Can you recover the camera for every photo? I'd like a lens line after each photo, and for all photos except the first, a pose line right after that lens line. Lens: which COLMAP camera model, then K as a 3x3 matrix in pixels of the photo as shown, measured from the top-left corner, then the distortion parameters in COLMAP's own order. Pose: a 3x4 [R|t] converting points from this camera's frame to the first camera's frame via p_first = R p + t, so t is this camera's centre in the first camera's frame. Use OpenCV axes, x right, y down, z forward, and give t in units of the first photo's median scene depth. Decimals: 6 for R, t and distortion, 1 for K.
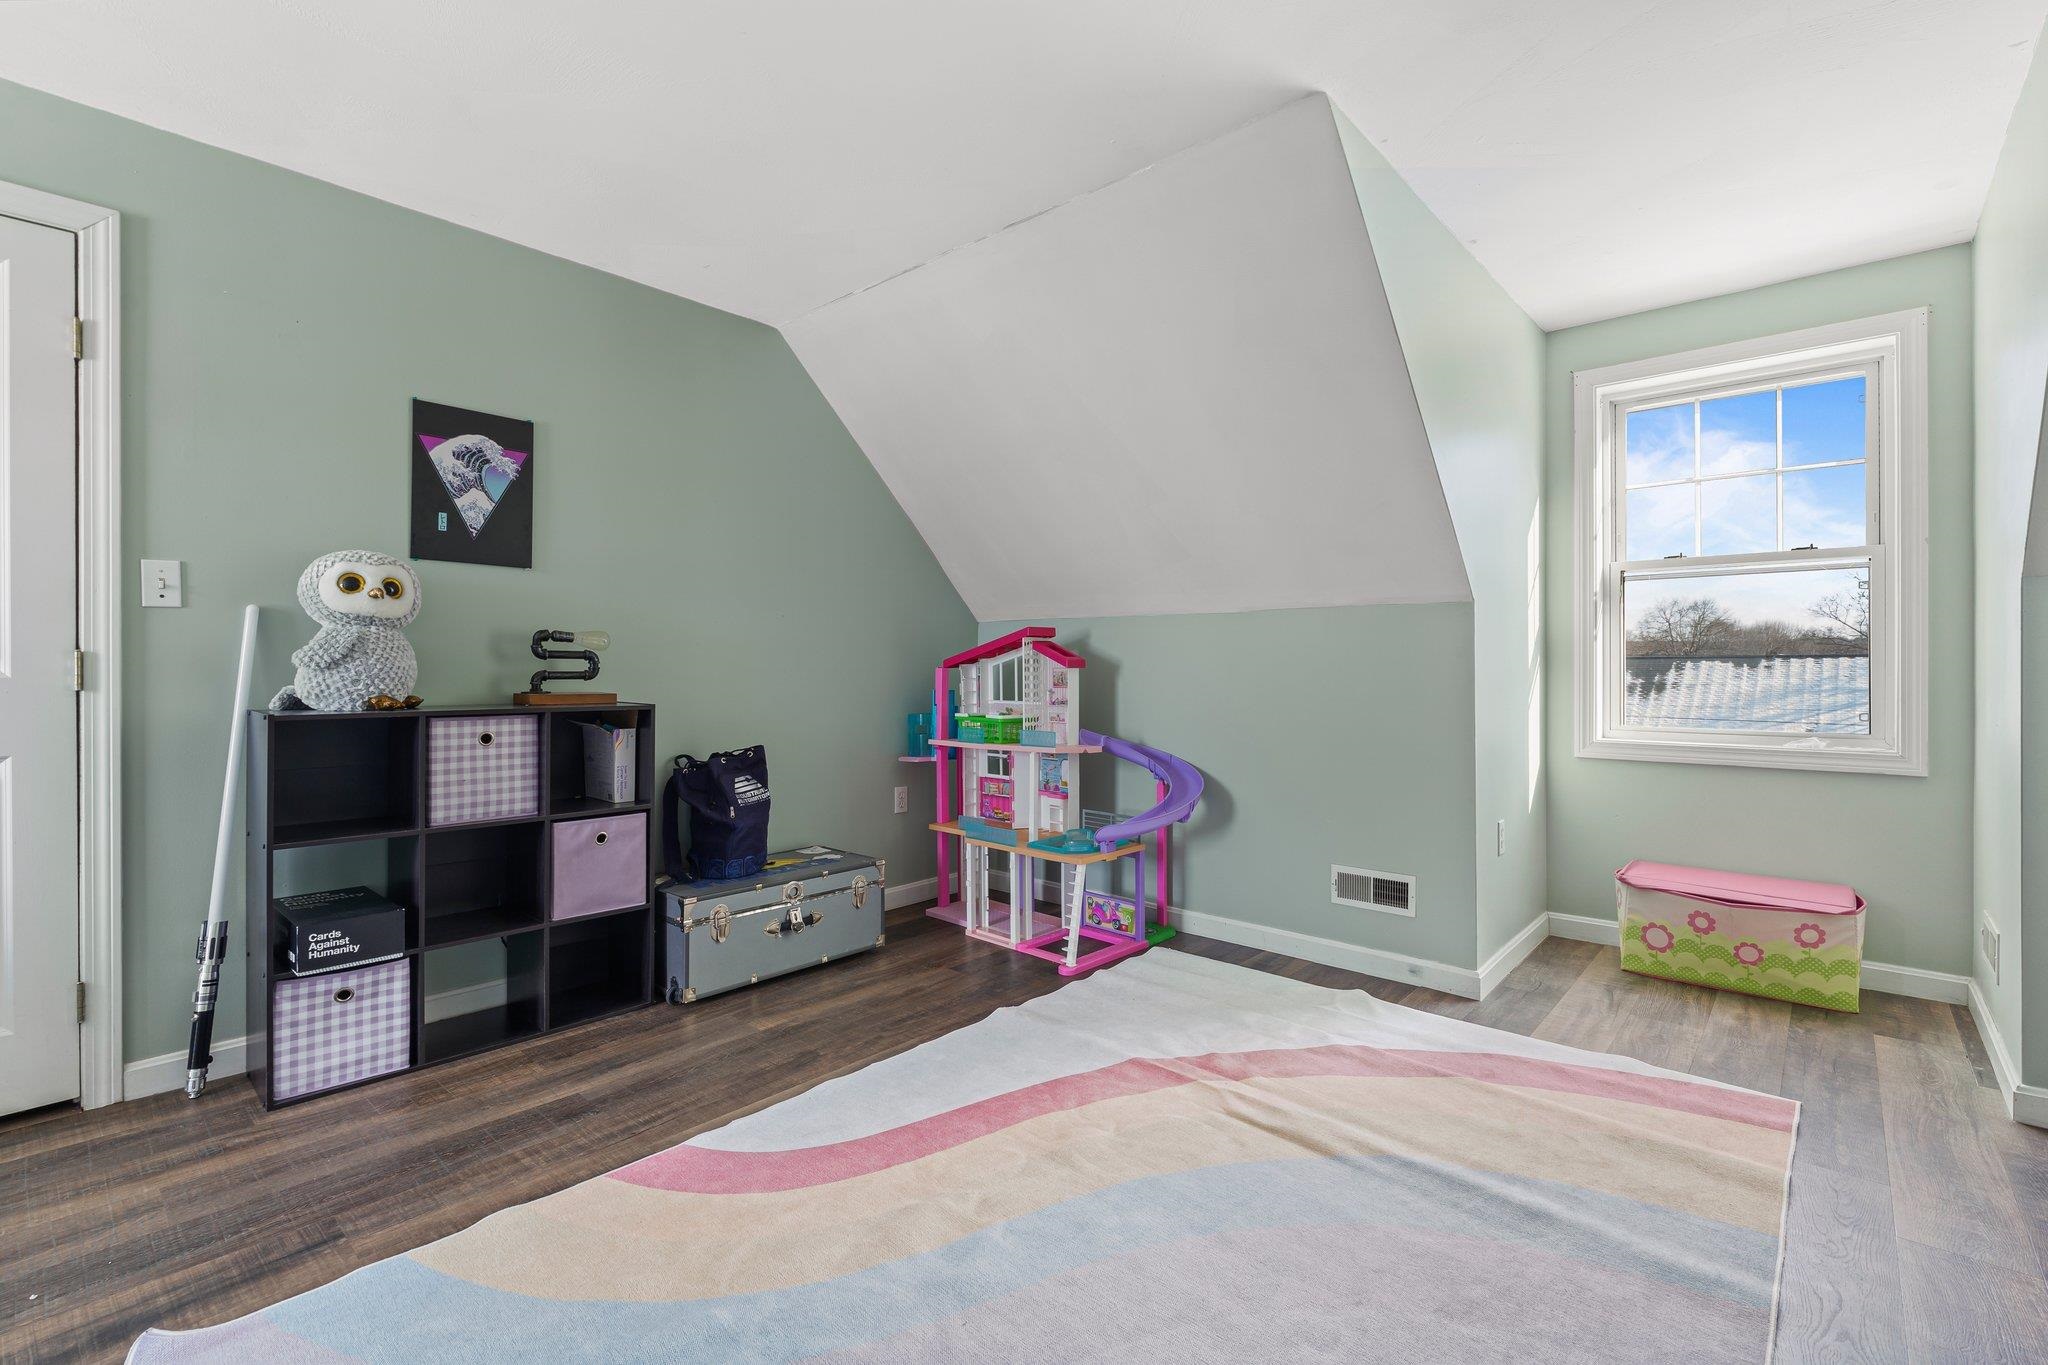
lens RADIAL K [[909.0, 0, 1023.0], [0, 909.0, 670.3], [0, 0, 1]] dist [-0.010034, 0.000219]
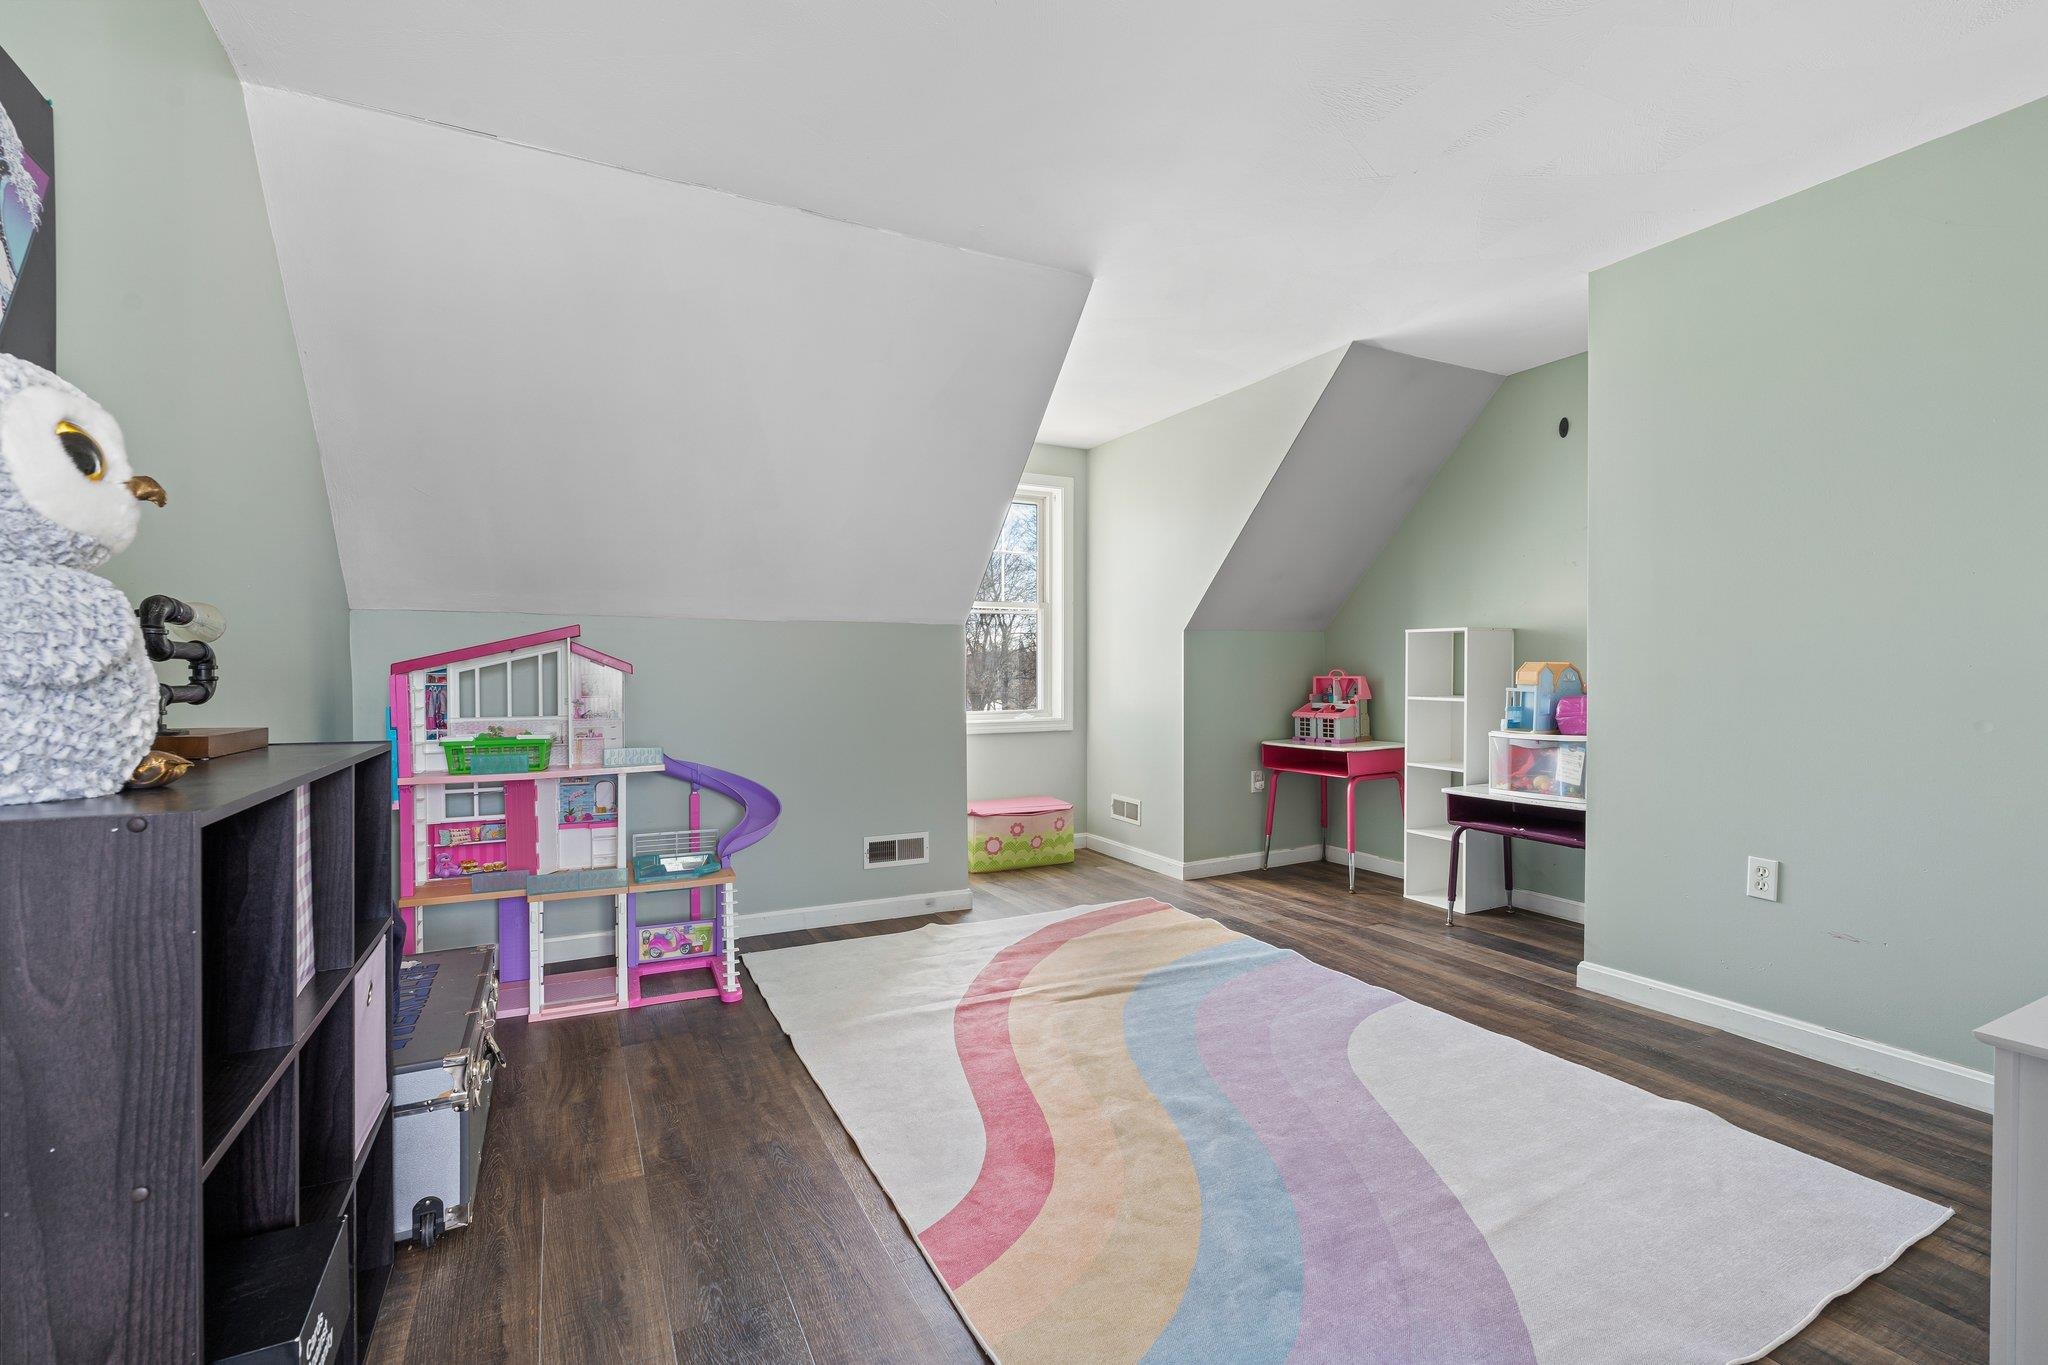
lens RADIAL K [[909.0, 0, 1023.0], [0, 909.0, 670.3], [0, 0, 1]] dist [-0.010034, 0.000219]
pose [[0.356305, 0.000199, 0.934370, -0.769894], [0.008198, 0.999961, -0.003339, 0.000094], [-0.934334, 0.008850, 0.356290, 0.412084]]
